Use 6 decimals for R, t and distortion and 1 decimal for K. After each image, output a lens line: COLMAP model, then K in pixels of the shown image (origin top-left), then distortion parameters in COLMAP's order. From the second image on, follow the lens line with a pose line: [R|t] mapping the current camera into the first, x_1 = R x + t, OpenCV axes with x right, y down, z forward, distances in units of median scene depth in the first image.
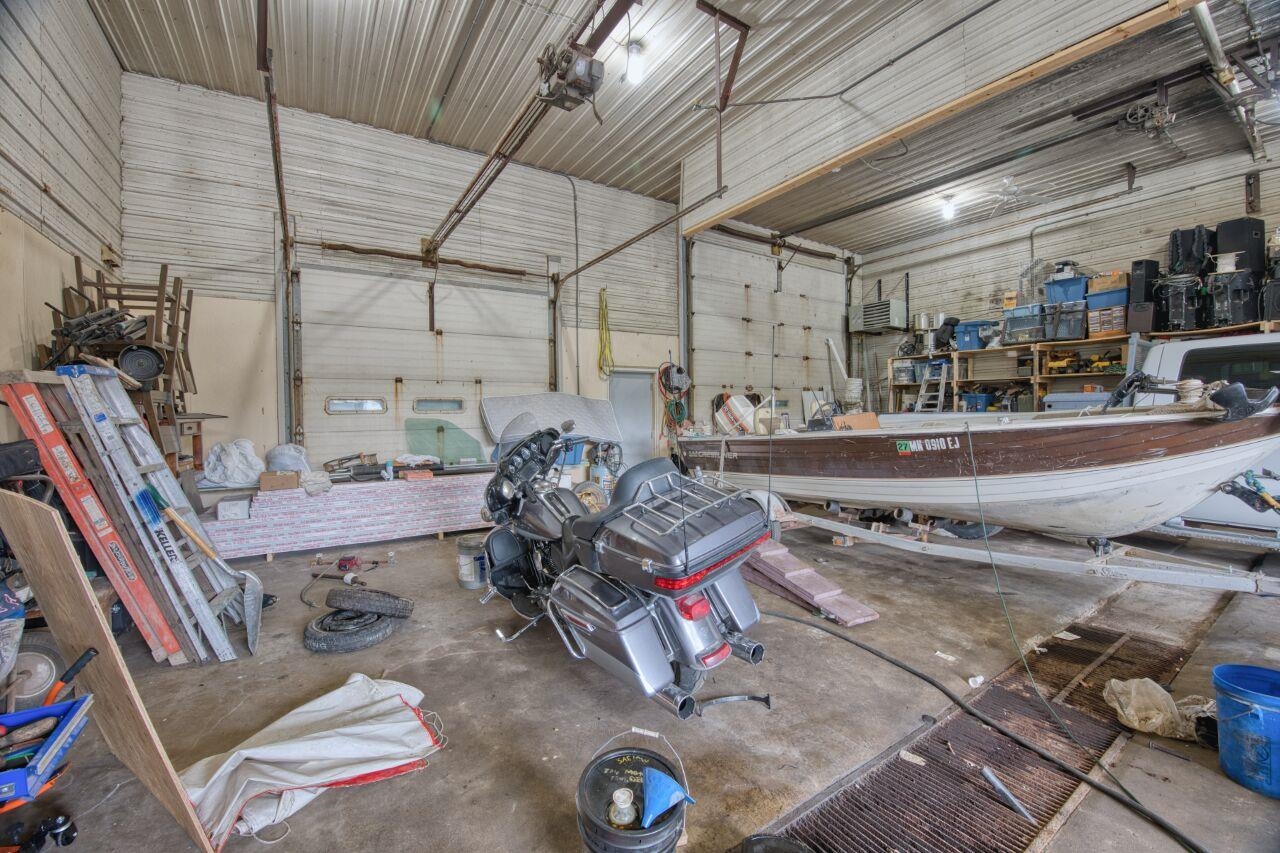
lens RADIAL K [[517.4, 0, 642.1], [0, 517.4, 426.3], [0, 0, 1]] dist [-0.035797, -0.000740]
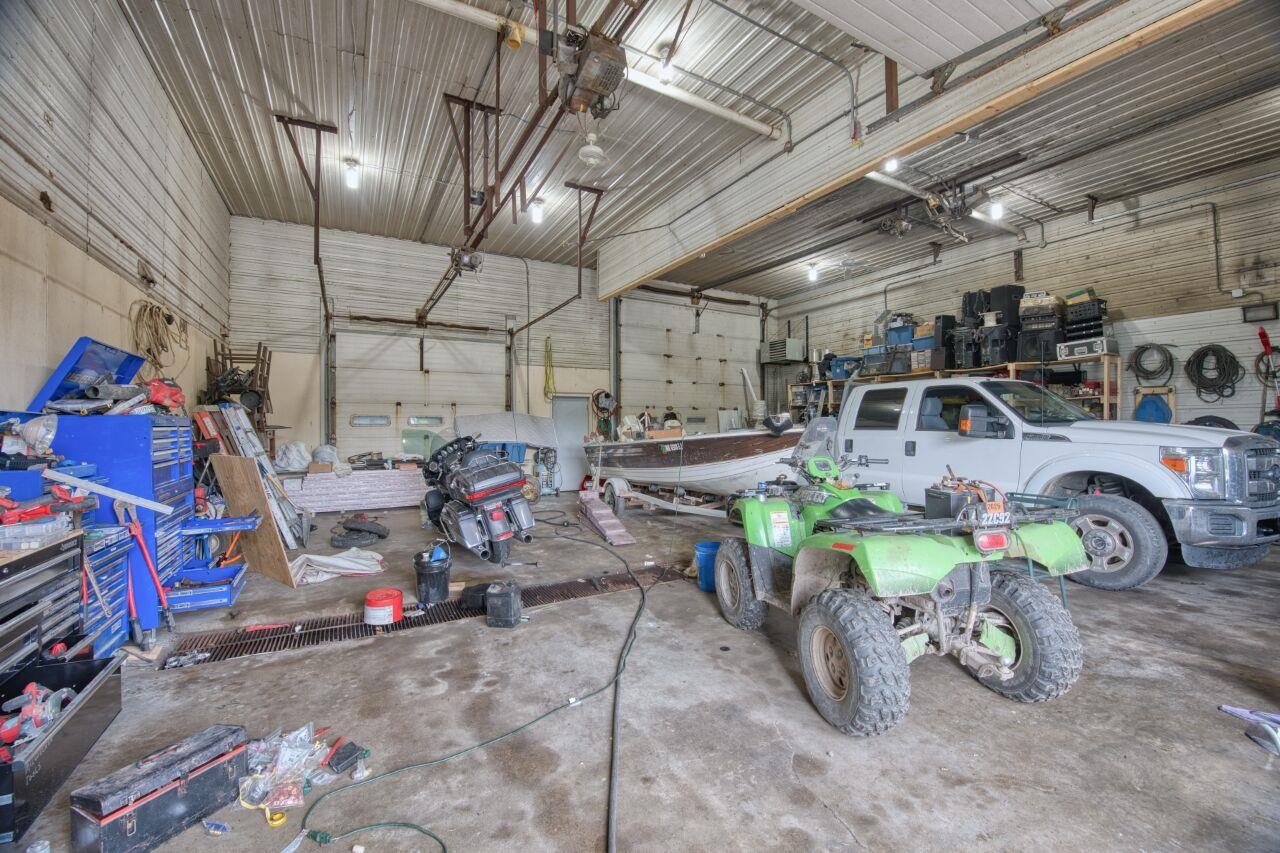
lens RADIAL K [[517.4, 0, 641.6], [0, 517.4, 424.3], [0, 0, 1]] dist [-0.035797, -0.000740]
pose [[0.998425, 0.008304, -0.055478, 0.320886], [-0.009781, 0.999604, -0.026400, 0.002637], [0.055237, 0.026901, 0.998111, -0.460114]]
